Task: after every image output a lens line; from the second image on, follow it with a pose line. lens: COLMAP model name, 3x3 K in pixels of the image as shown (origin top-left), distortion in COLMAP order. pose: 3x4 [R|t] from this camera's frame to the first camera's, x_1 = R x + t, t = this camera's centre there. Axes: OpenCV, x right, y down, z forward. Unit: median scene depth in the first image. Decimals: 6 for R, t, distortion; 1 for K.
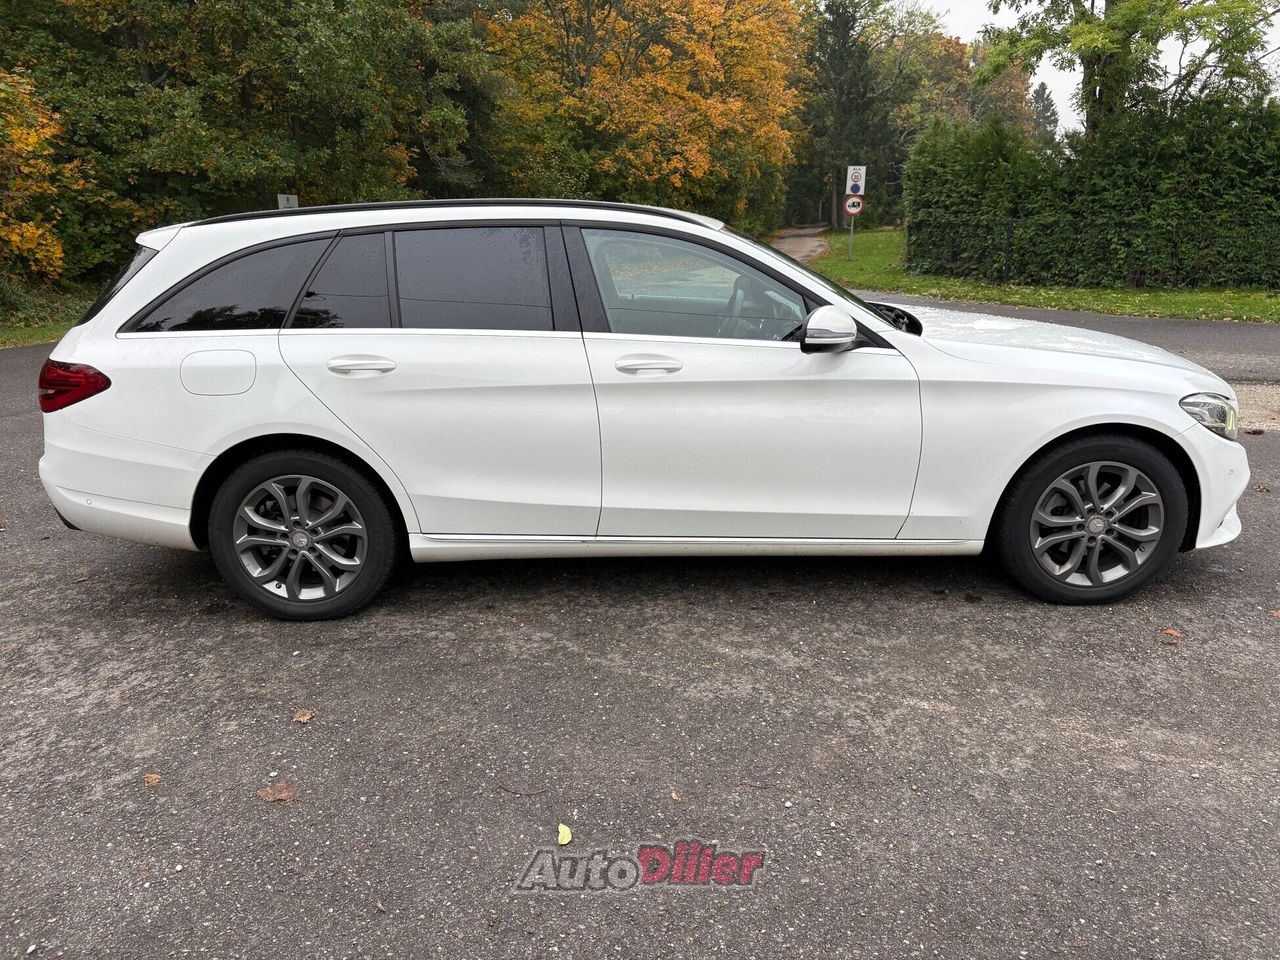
lens RADIAL K [[967.5, 0, 643.3], [0, 967.5, 484.6], [0, 0, 1]] dist [0.071005, -0.082209]
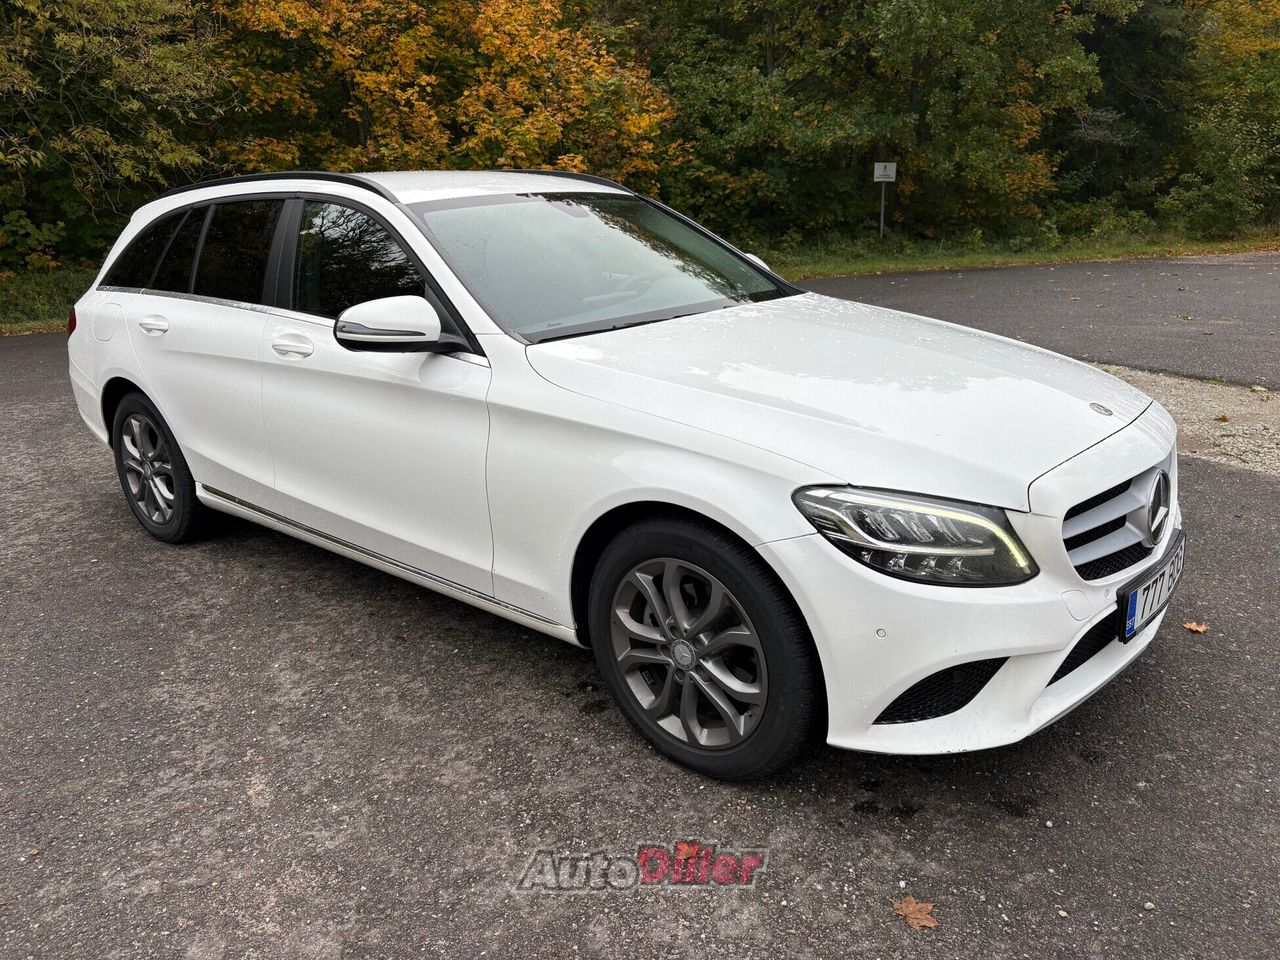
lens RADIAL K [[967.5, 0, 638.6], [0, 967.5, 482.1], [0, 0, 1]] dist [0.071005, -0.082209]
pose [[0.746251, 0.179747, -0.640938, 0.842531], [-0.160242, 0.983047, 0.089118, -0.127343], [0.646090, 0.036201, 0.762402, 0.477653]]
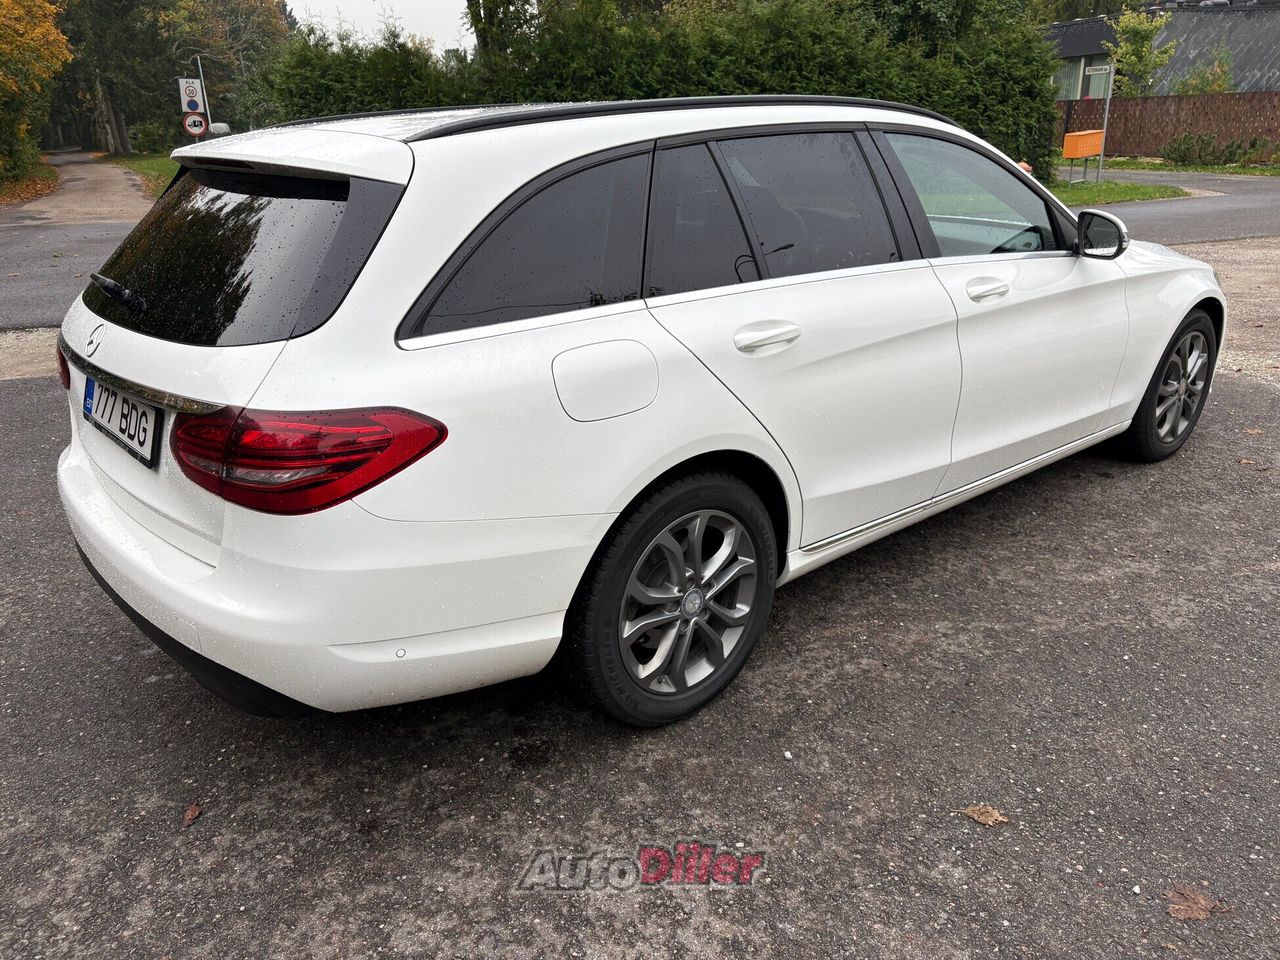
lens RADIAL K [[967.5, 0, 637.2], [0, 967.5, 484.0], [0, 0, 1]] dist [0.071005, -0.082209]
pose [[0.759233, -0.228099, 0.609538, -0.771697], [0.184704, 0.973580, 0.134264, -0.123418], [-0.624059, 0.010646, 0.781304, 0.487936]]
